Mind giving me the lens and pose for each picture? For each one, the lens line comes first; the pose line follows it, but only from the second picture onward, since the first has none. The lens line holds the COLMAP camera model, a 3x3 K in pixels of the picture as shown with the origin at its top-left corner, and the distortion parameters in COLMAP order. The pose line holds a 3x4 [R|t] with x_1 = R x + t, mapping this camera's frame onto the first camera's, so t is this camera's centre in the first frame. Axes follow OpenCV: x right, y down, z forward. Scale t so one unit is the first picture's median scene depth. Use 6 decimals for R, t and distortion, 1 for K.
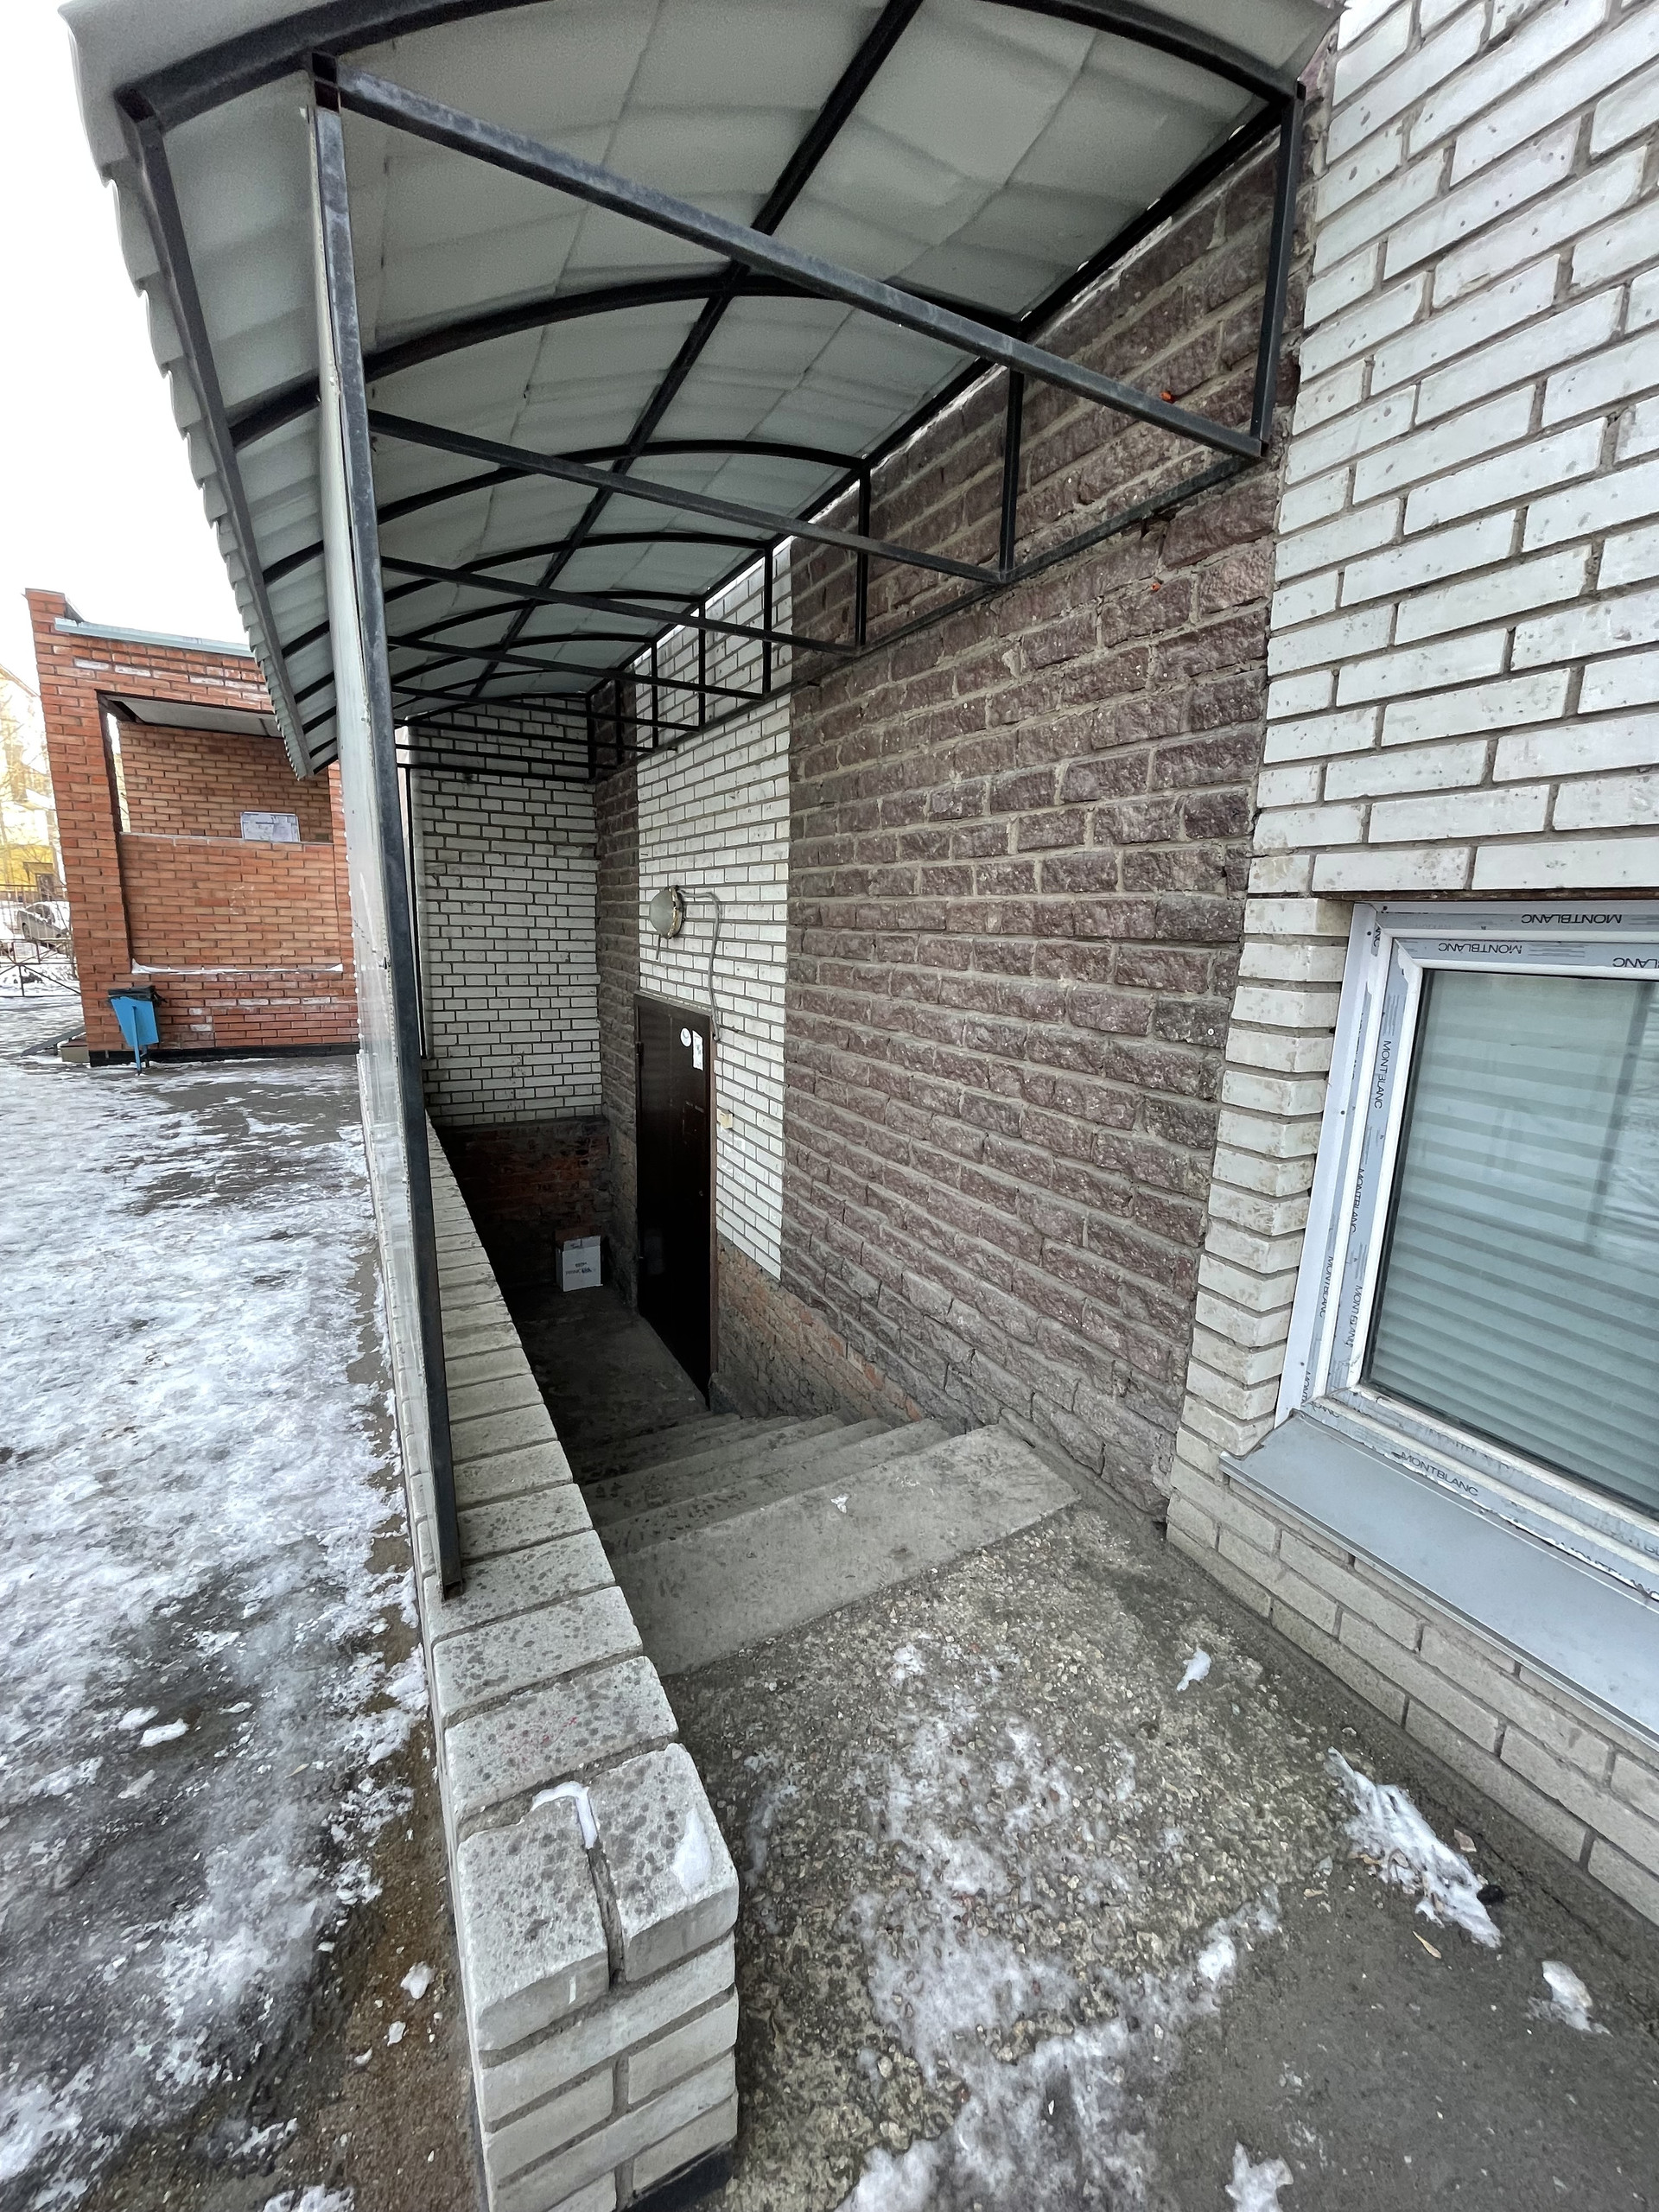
lens RADIAL K [[879.4, 0, 819.3], [0, 879.4, 1093.3], [0, 0, 1]] dist [-0.000215, -0.001498]
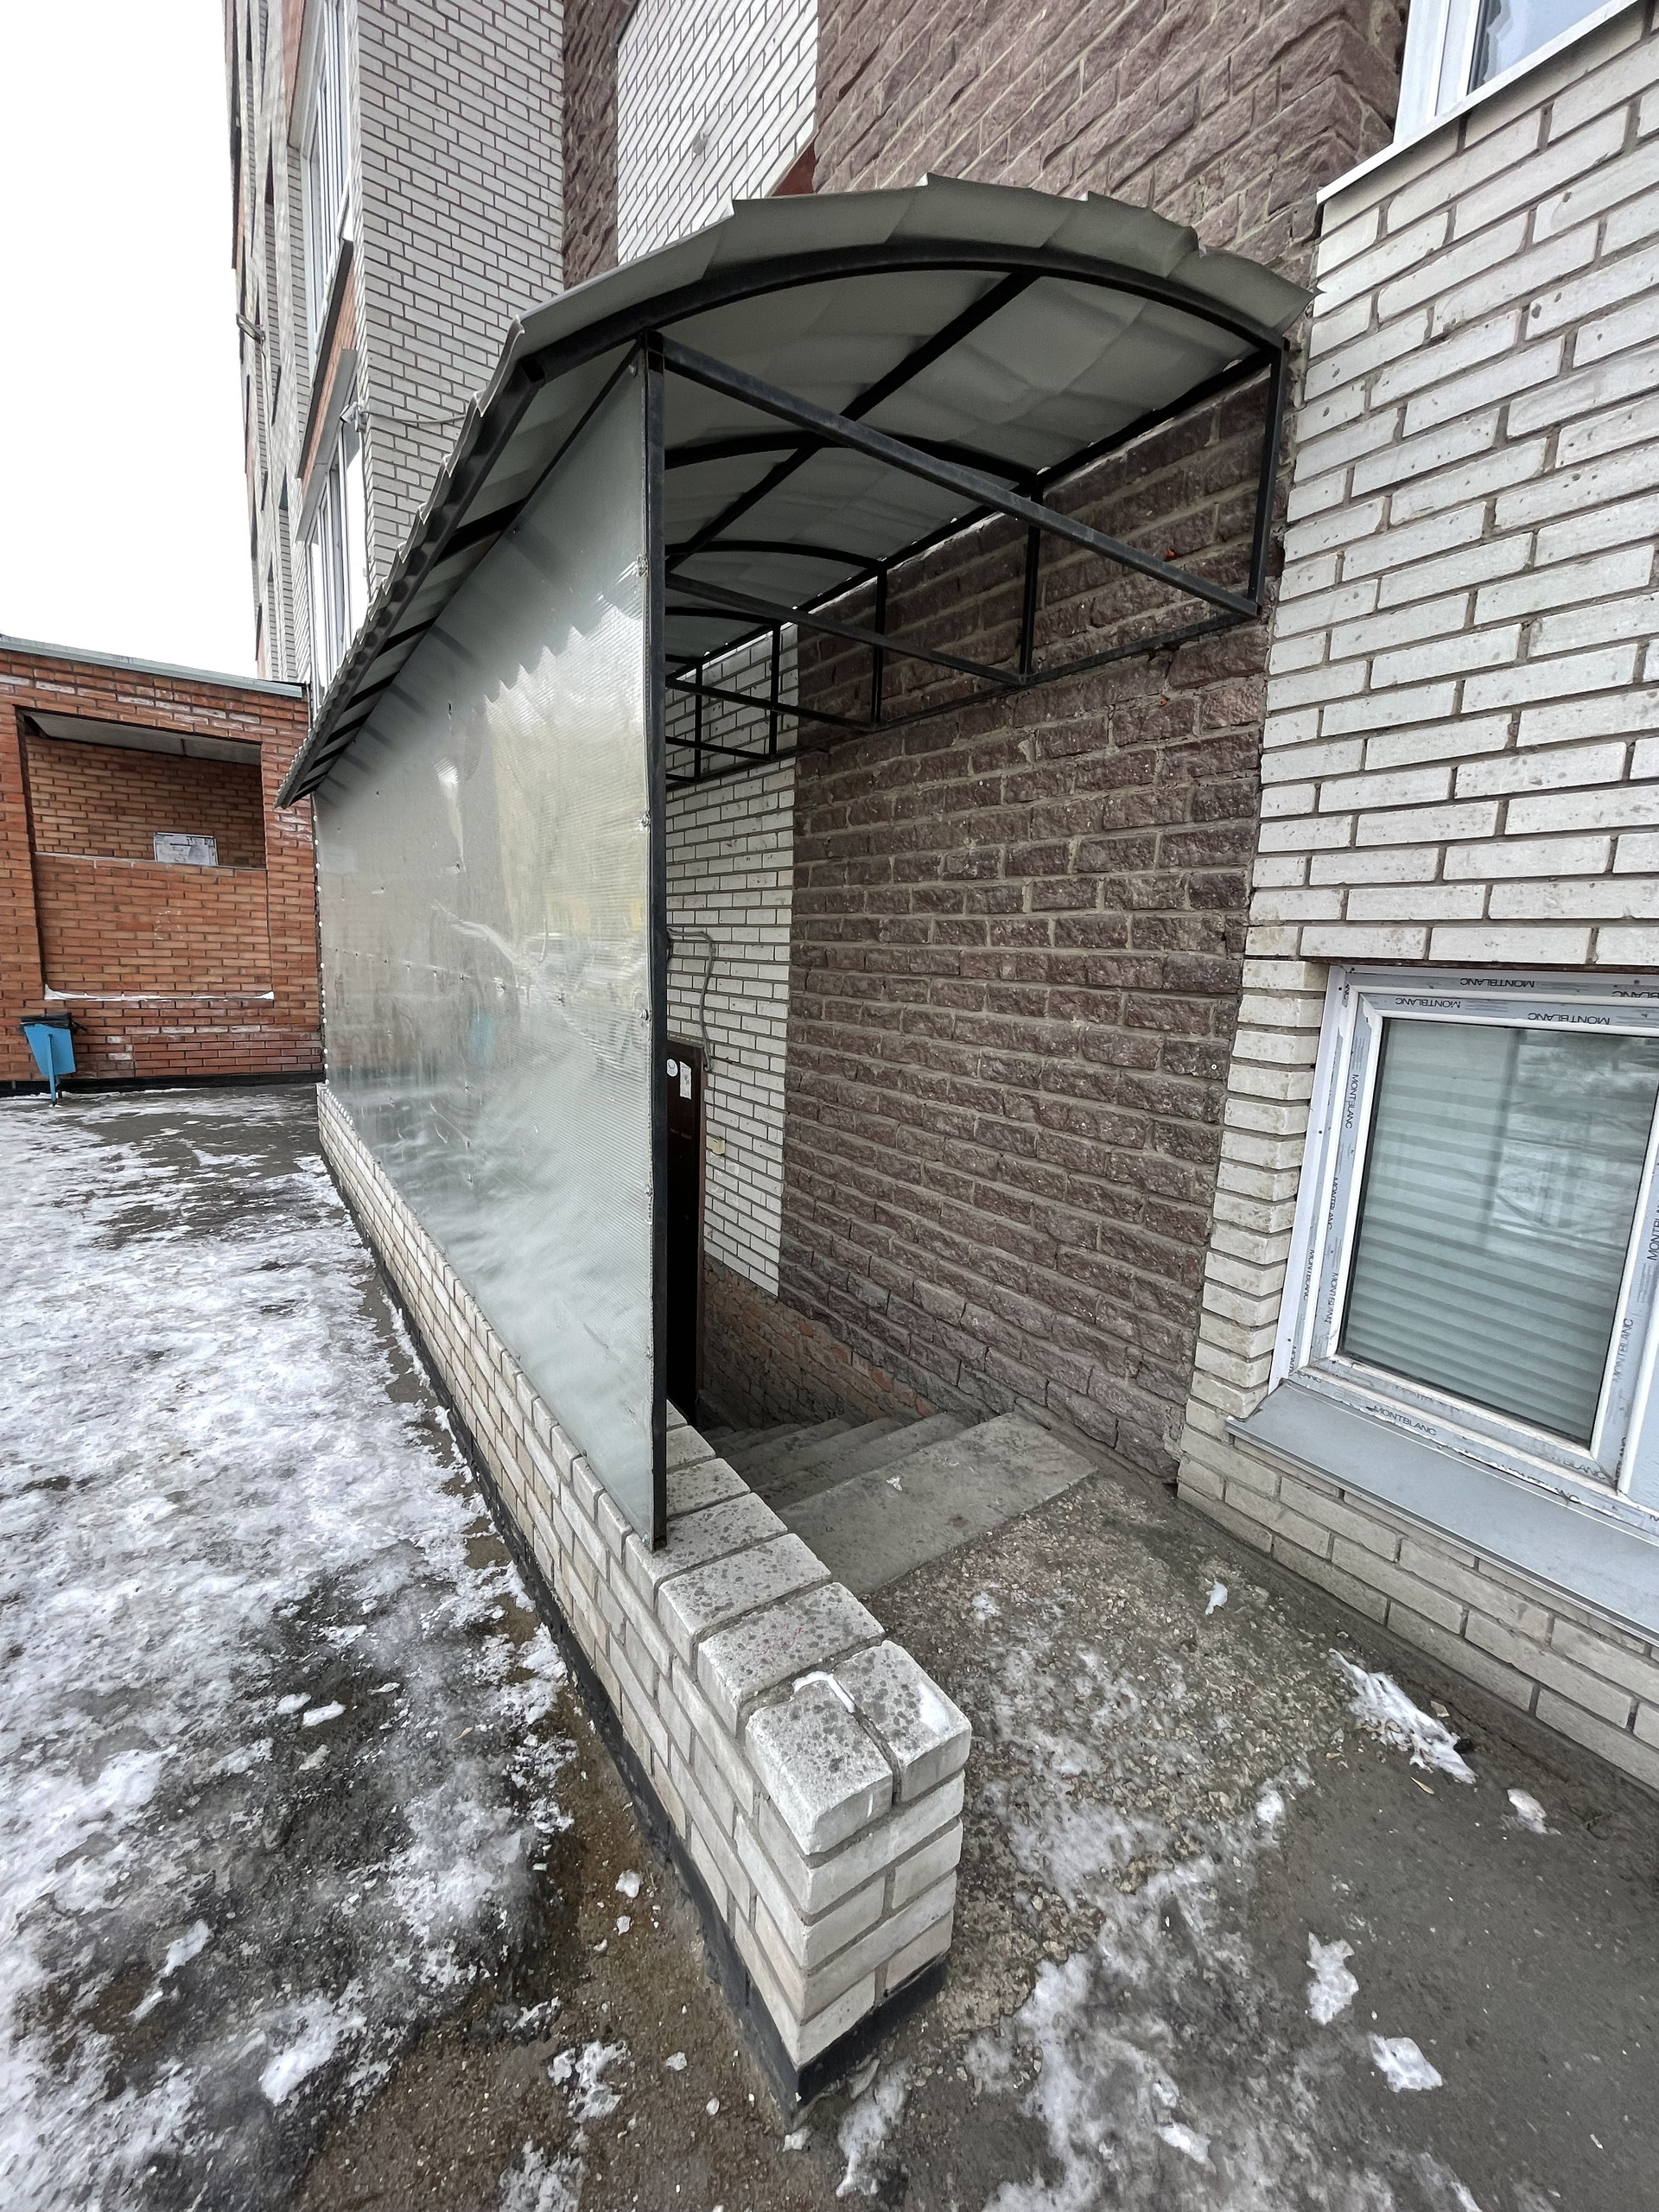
lens RADIAL K [[879.4, 0, 818.9], [0, 879.4, 1093.7], [0, 0, 1]] dist [-0.000215, -0.001498]
pose [[0.994084, -0.002535, 0.108582, -0.232908], [0.005970, 0.999492, -0.031315, 0.002138], [-0.108447, 0.031778, 0.993594, -0.150851]]
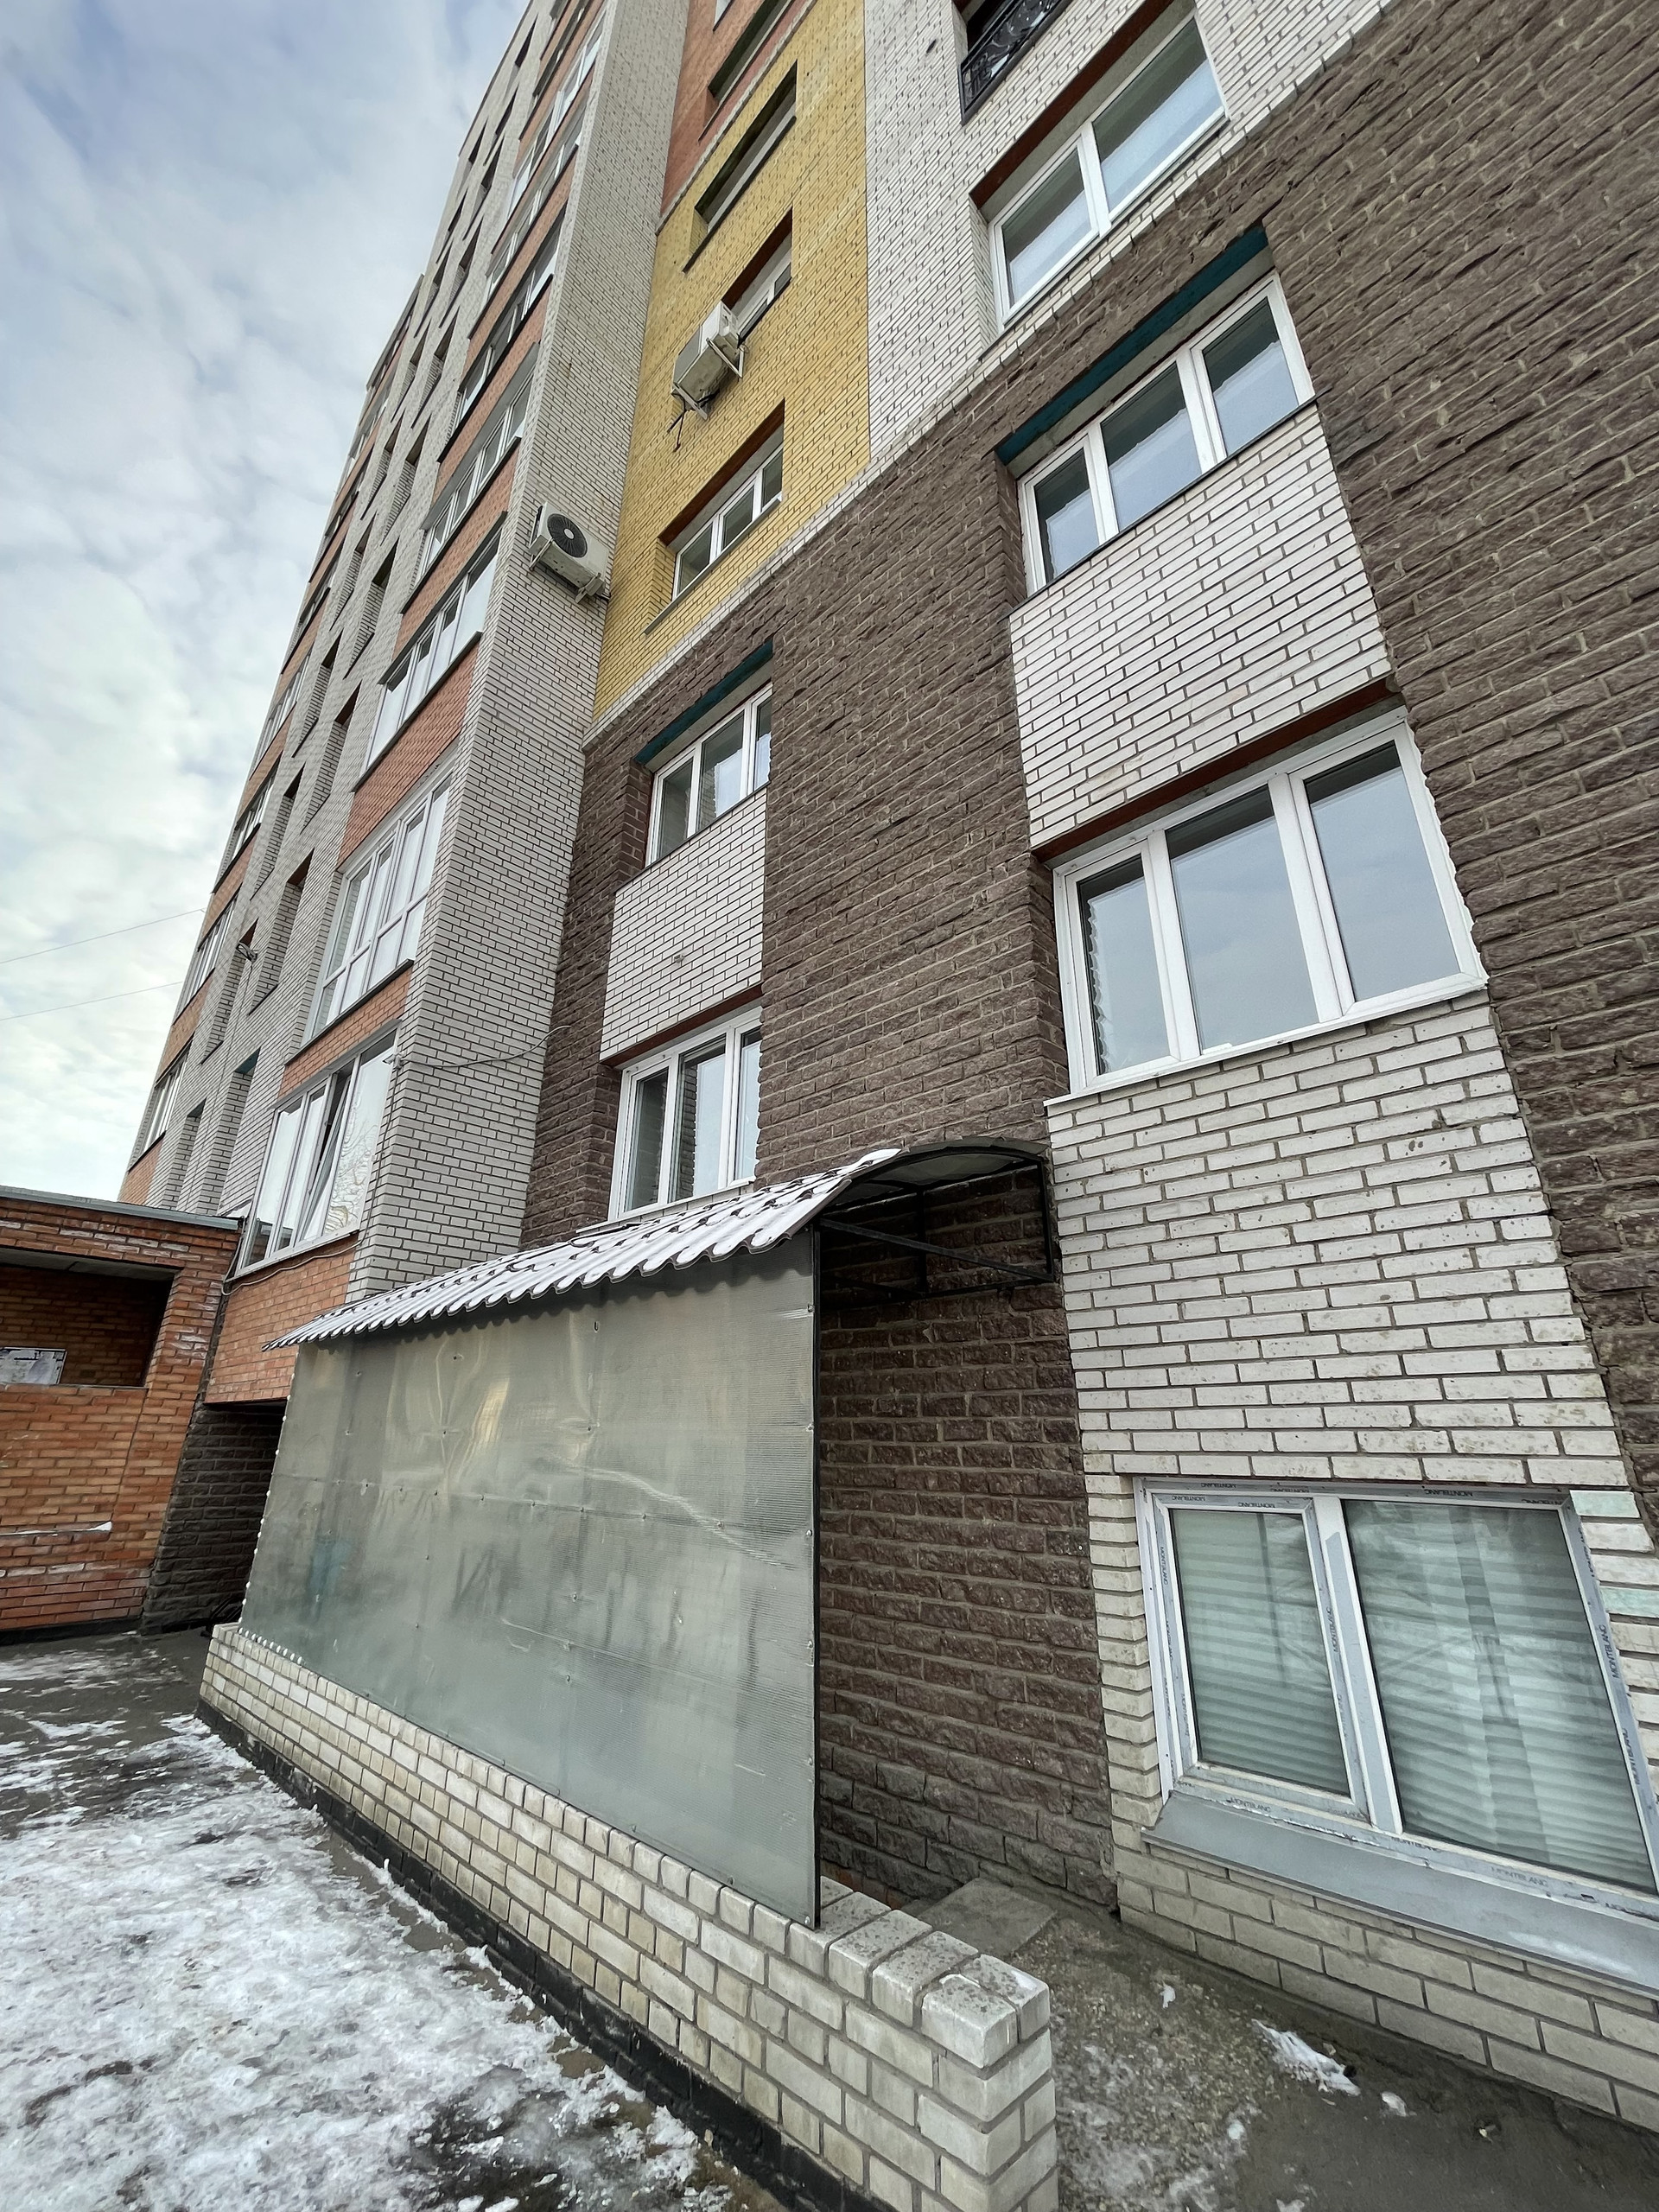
lens RADIAL K [[879.4, 0, 821.8], [0, 879.4, 1102.1], [0, 0, 1]] dist [-0.000215, -0.001498]
pose [[0.950058, 0.097274, 0.296525, -0.764663], [0.075261, 0.850717, -0.520208, 0.060146], [-0.302861, 0.516545, 0.800910, -0.881192]]
